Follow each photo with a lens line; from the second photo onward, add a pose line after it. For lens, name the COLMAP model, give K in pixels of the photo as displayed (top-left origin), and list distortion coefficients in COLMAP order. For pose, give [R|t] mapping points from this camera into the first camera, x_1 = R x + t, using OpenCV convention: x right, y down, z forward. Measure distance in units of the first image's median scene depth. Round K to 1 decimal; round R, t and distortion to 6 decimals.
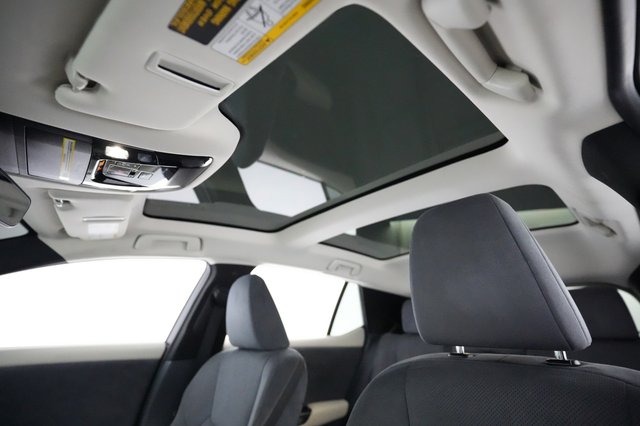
lens RADIAL K [[311.0, 0, 319.0], [0, 311.0, 211.2], [0, 0, 1]] dist [-0.002939, 0.000699]
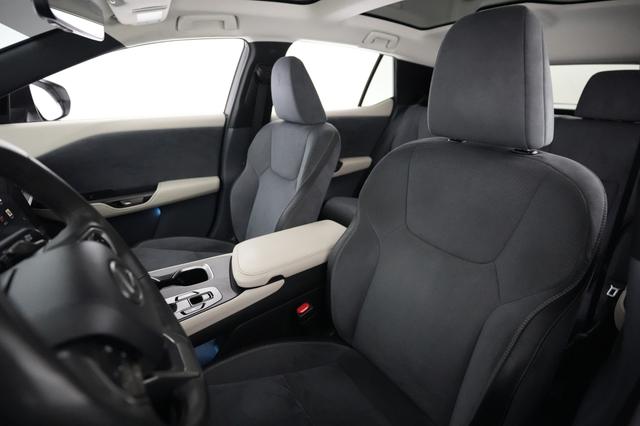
lens RADIAL K [[311.0, 0, 322.3], [0, 311.0, 214.9], [0, 0, 1]] dist [-0.002939, 0.000699]
pose [[0.996191, 0.044803, -0.074814, -0.003965], [0.018740, 0.727893, 0.685435, -0.115155], [0.085165, -0.684226, 0.724280, -0.117889]]
